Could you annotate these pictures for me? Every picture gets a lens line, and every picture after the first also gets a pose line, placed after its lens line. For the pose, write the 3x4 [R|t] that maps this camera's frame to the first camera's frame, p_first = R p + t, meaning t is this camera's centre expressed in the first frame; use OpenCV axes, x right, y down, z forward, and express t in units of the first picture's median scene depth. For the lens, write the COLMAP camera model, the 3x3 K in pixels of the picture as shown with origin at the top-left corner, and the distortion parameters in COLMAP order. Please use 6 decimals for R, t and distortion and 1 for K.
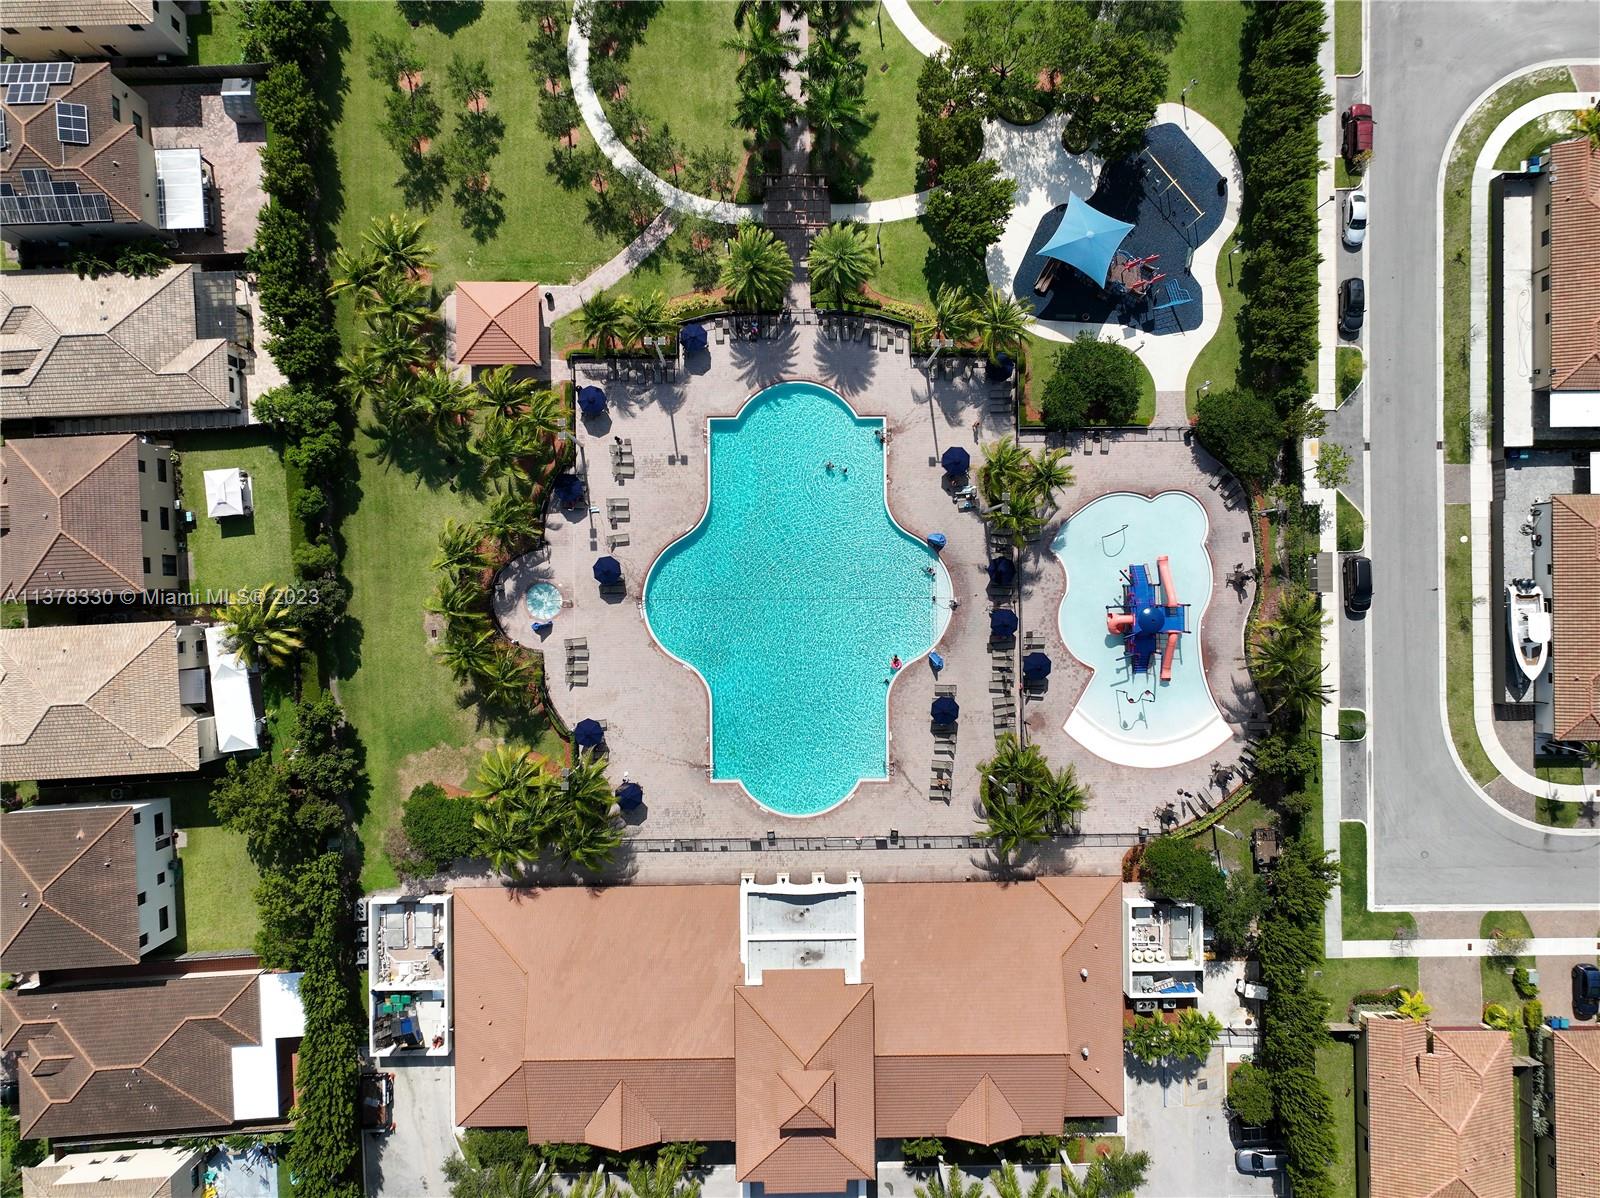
lens RADIAL K [[1119.5, 0, 795.4], [0, 1119.5, 593.5], [0, 0, 1]] dist [-0.005123, 0.022885]
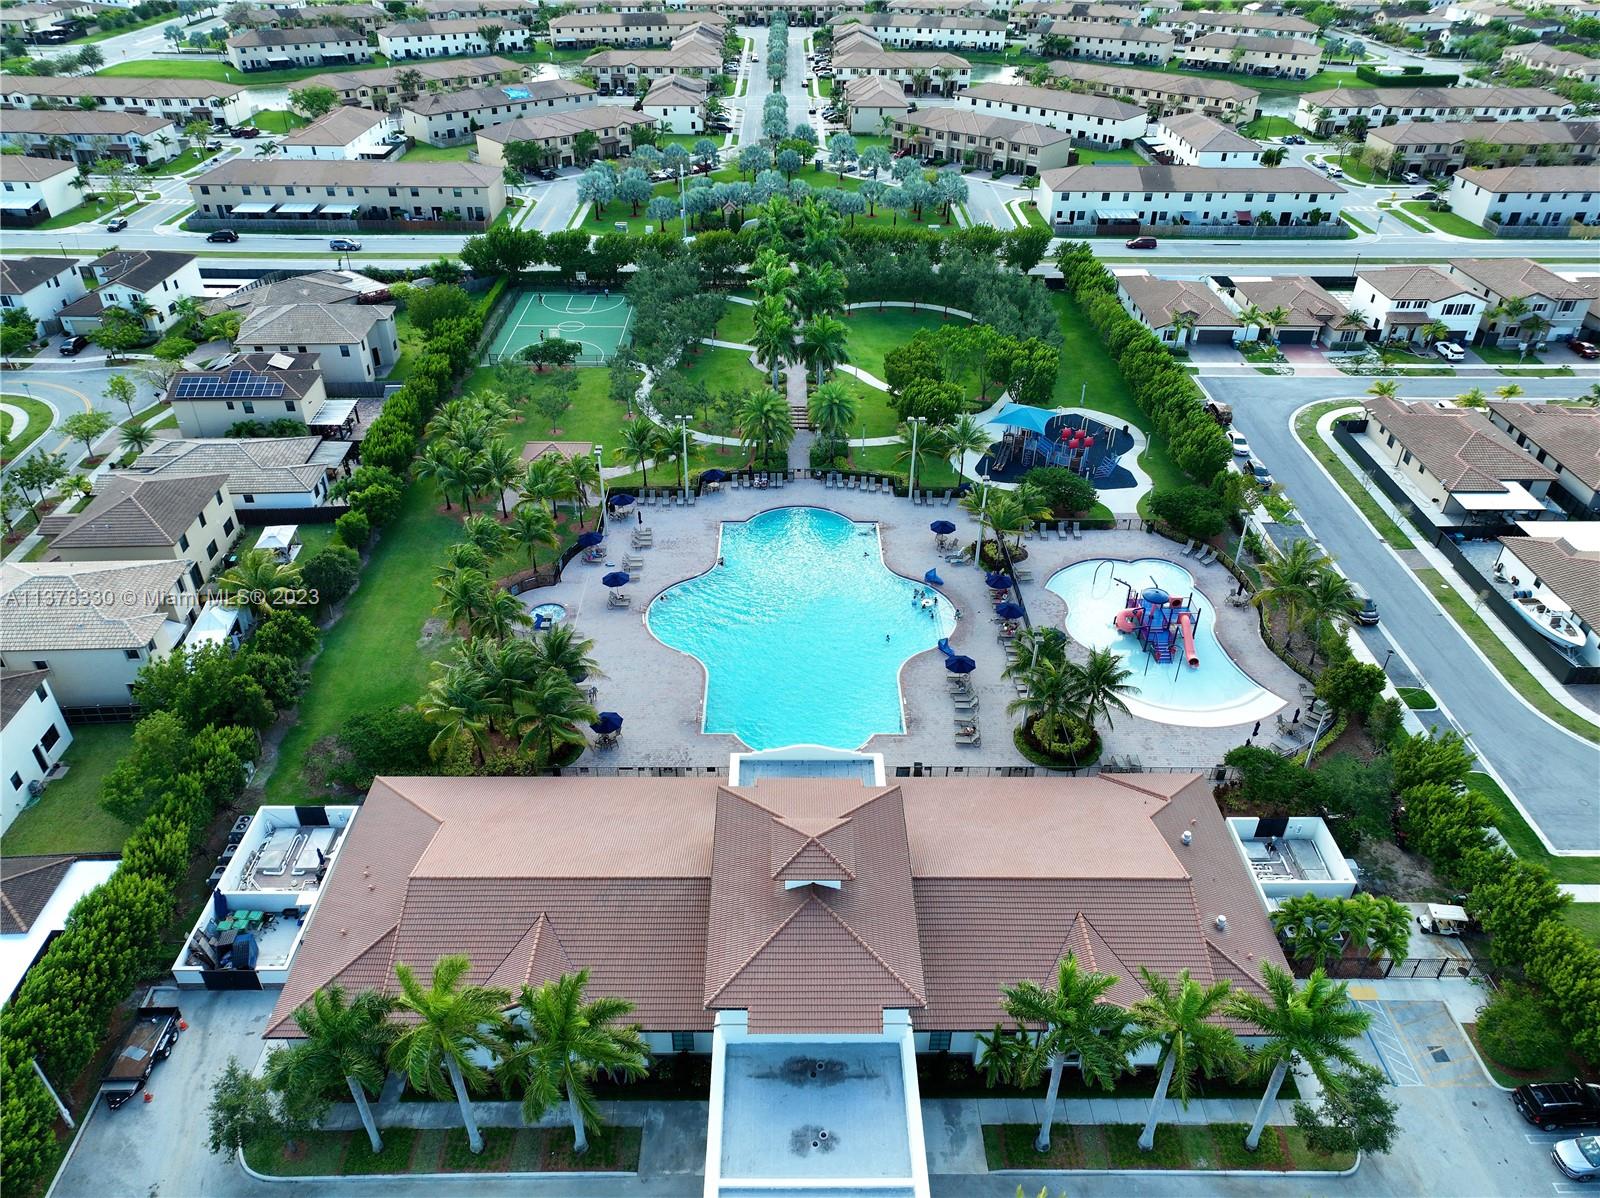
lens RADIAL K [[1119.5, 0, 798.8], [0, 1119.5, 601.9], [0, 0, 1]] dist [-0.005123, 0.022885]
pose [[0.999929, -0.010603, -0.005369, 0.005539], [0.001574, 0.565922, -0.824457, 0.821190], [0.011780, 0.824390, 0.565899, 0.423746]]
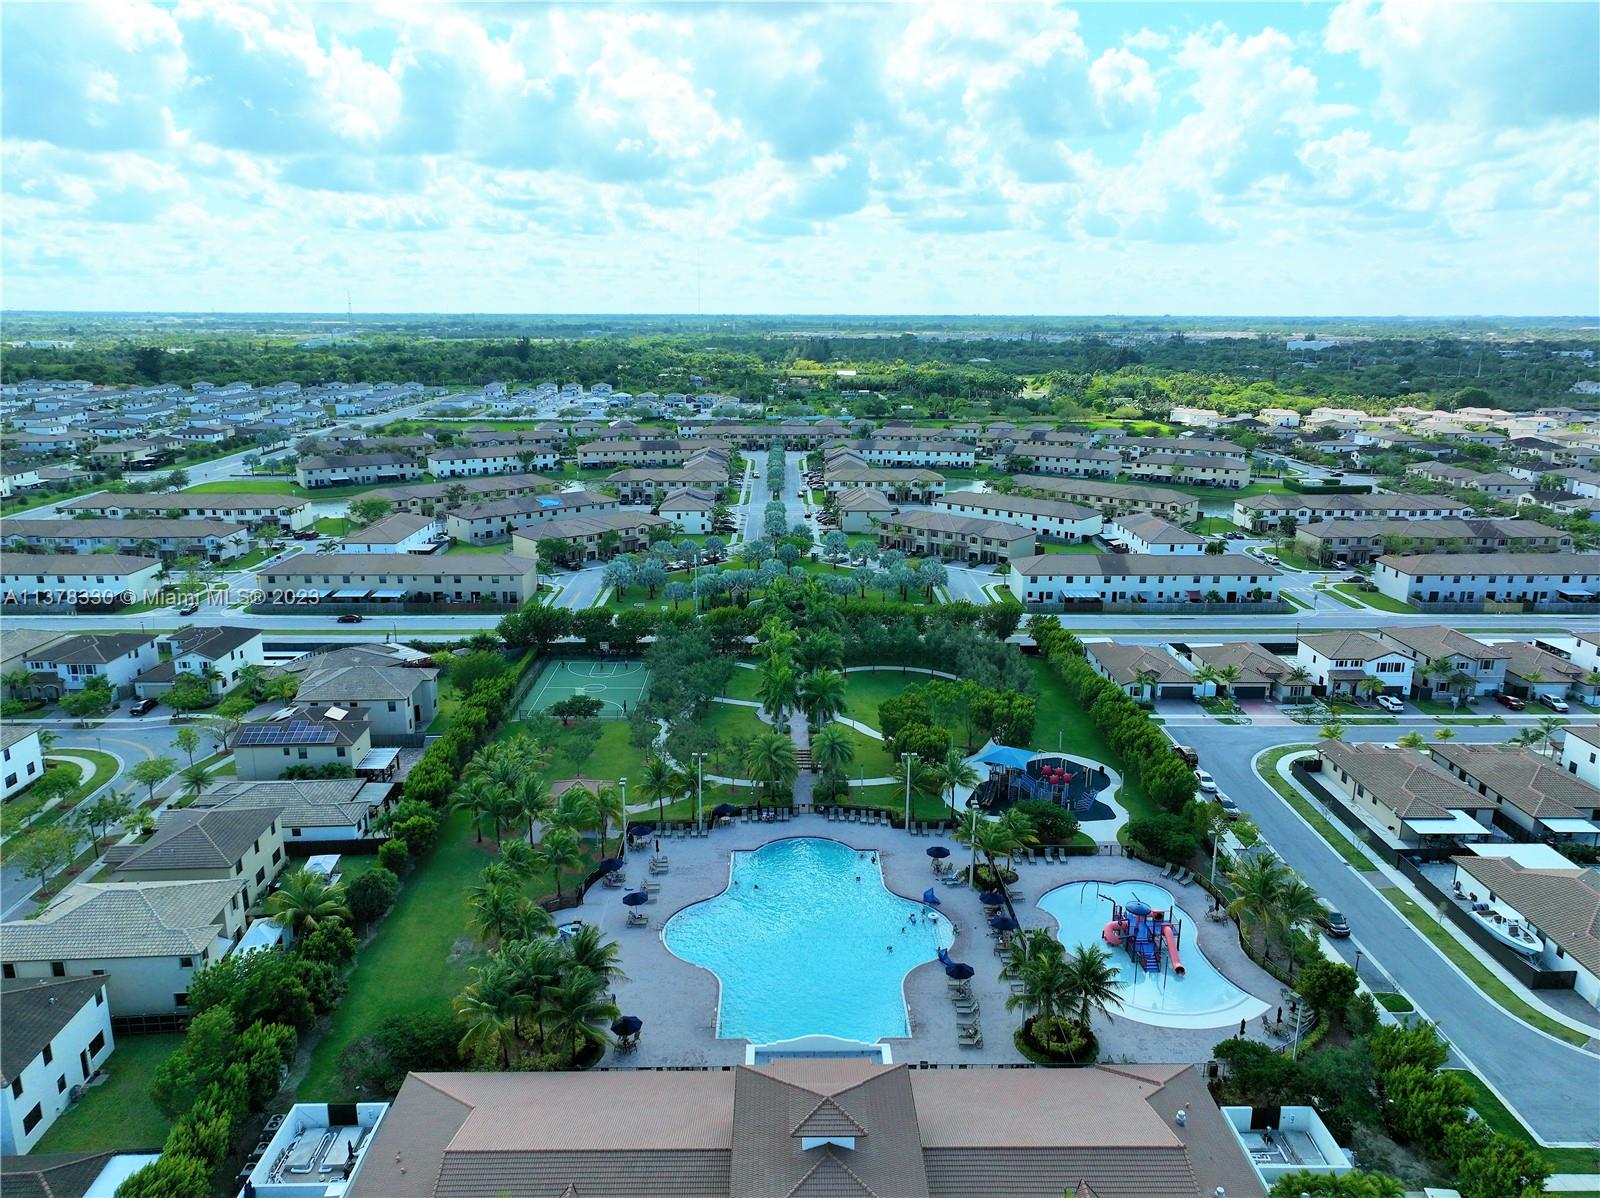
lens RADIAL K [[1119.5, 0, 798.3], [0, 1119.5, 606.6], [0, 0, 1]] dist [-0.005123, 0.022885]
pose [[0.999826, -0.018348, 0.003507, -0.005461], [0.008138, 0.258838, -0.965886, 0.950962], [0.016814, 0.965746, 0.258942, 0.424621]]
